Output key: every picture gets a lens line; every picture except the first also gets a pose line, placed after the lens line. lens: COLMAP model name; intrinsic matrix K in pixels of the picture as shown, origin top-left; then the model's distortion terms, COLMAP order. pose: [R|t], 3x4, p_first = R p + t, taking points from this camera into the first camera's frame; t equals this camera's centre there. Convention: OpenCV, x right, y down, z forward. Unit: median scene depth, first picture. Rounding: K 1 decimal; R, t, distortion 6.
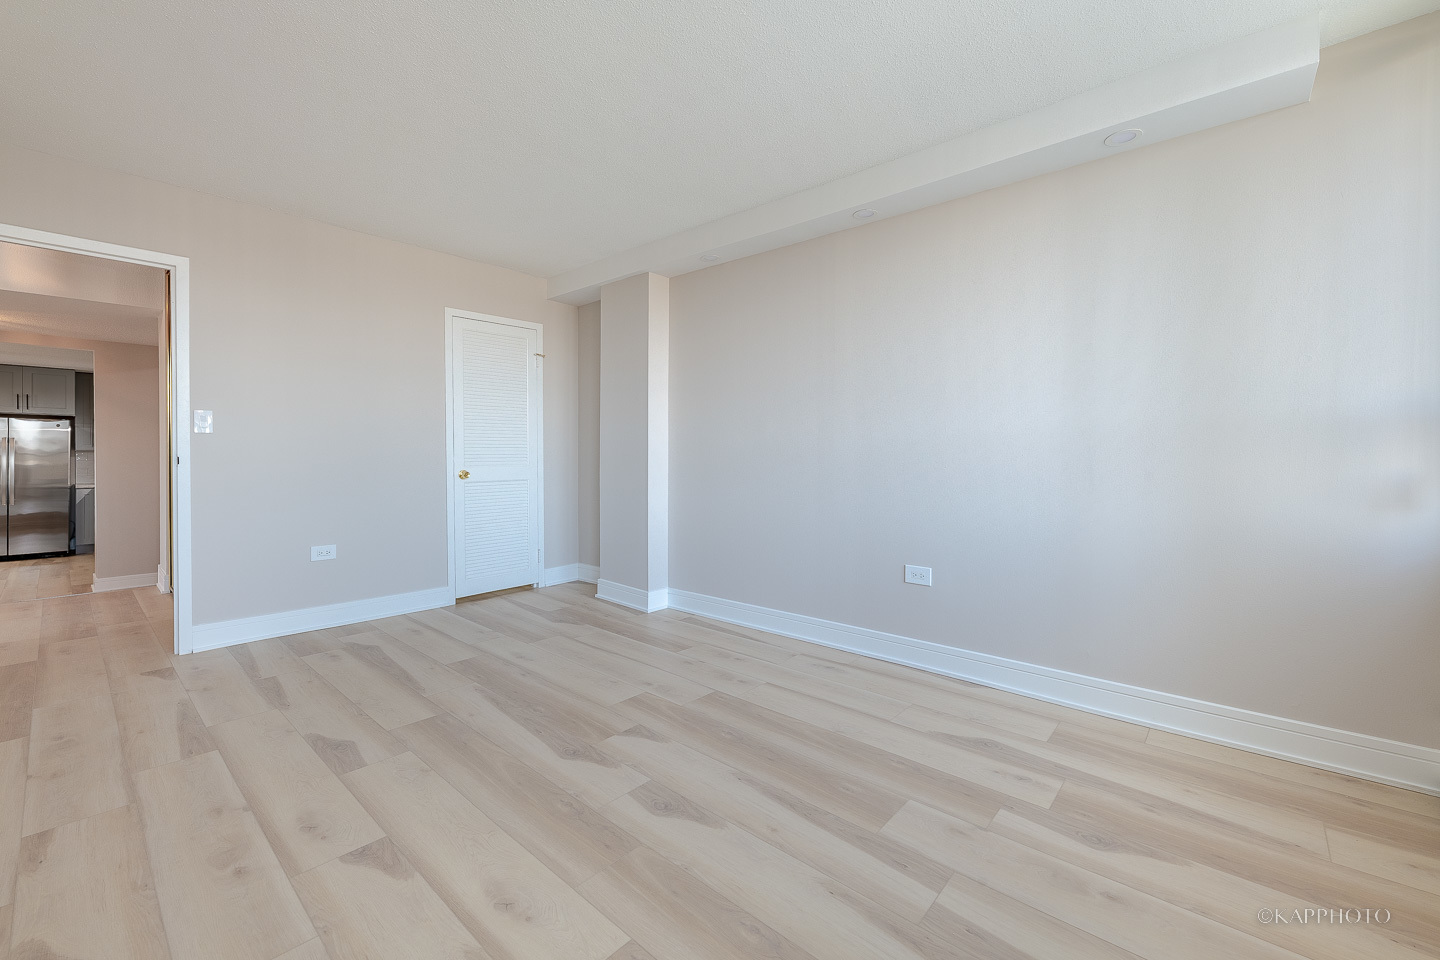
lens RADIAL K [[638.9, 0, 758.8], [0, 638.9, 461.6], [0, 0, 1]] dist [0.000148, -0.004444]
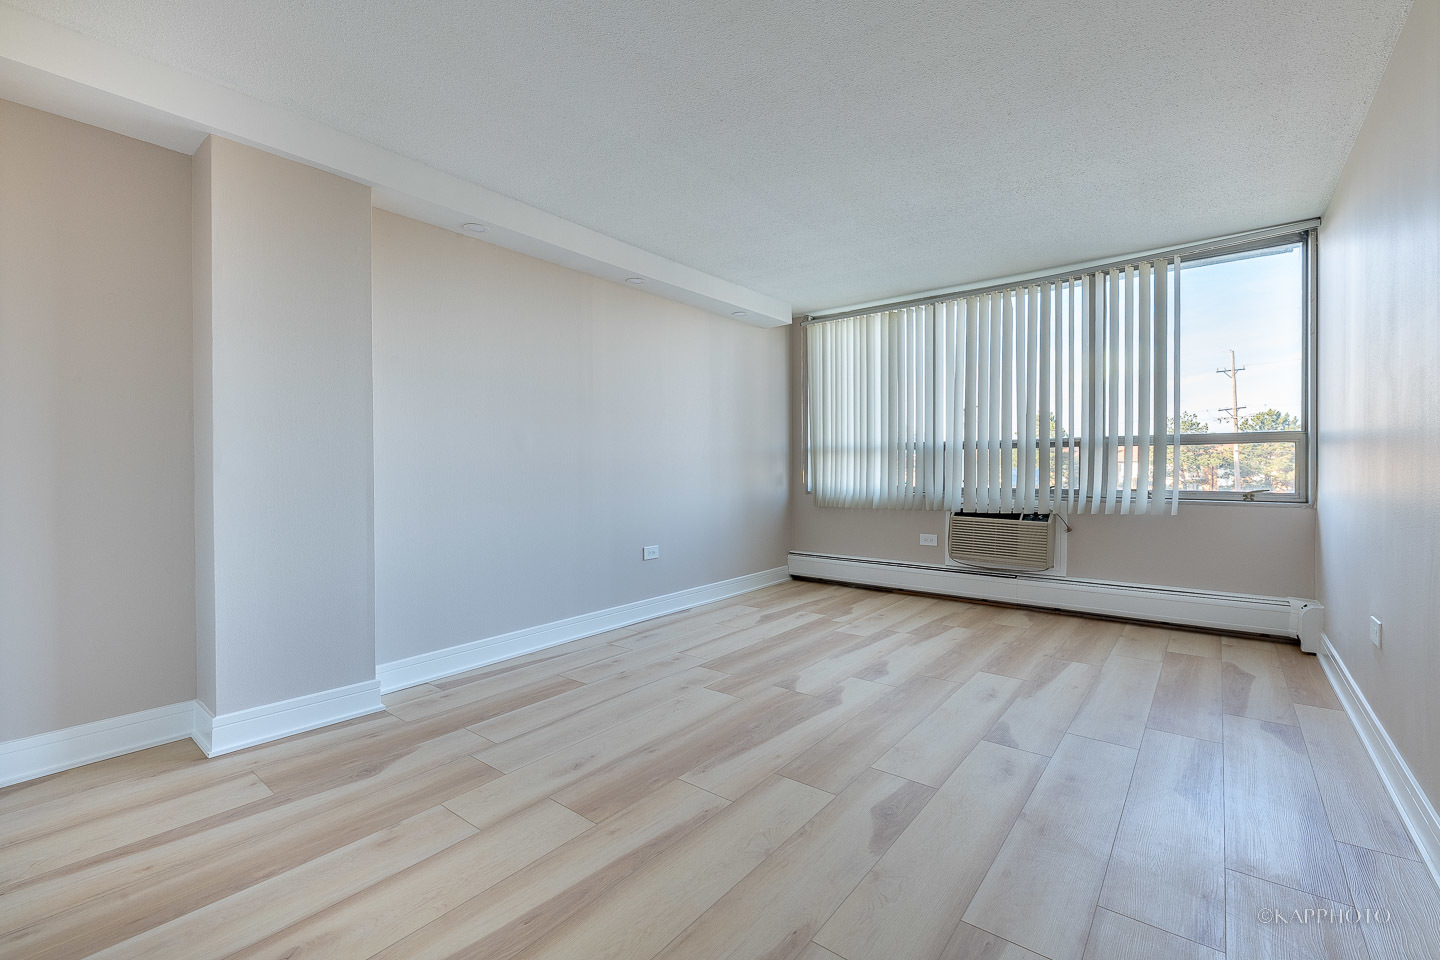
lens RADIAL K [[620.7, 0, 660.7], [0, 620.7, 475.0], [0, 0, 1]] dist [-0.001197, -0.000356]
pose [[-0.010378, -0.014645, 0.999839, -1.257339], [0.015141, 0.999776, 0.014801, -0.013879], [-0.999832, 0.015292, -0.010154, 1.116593]]
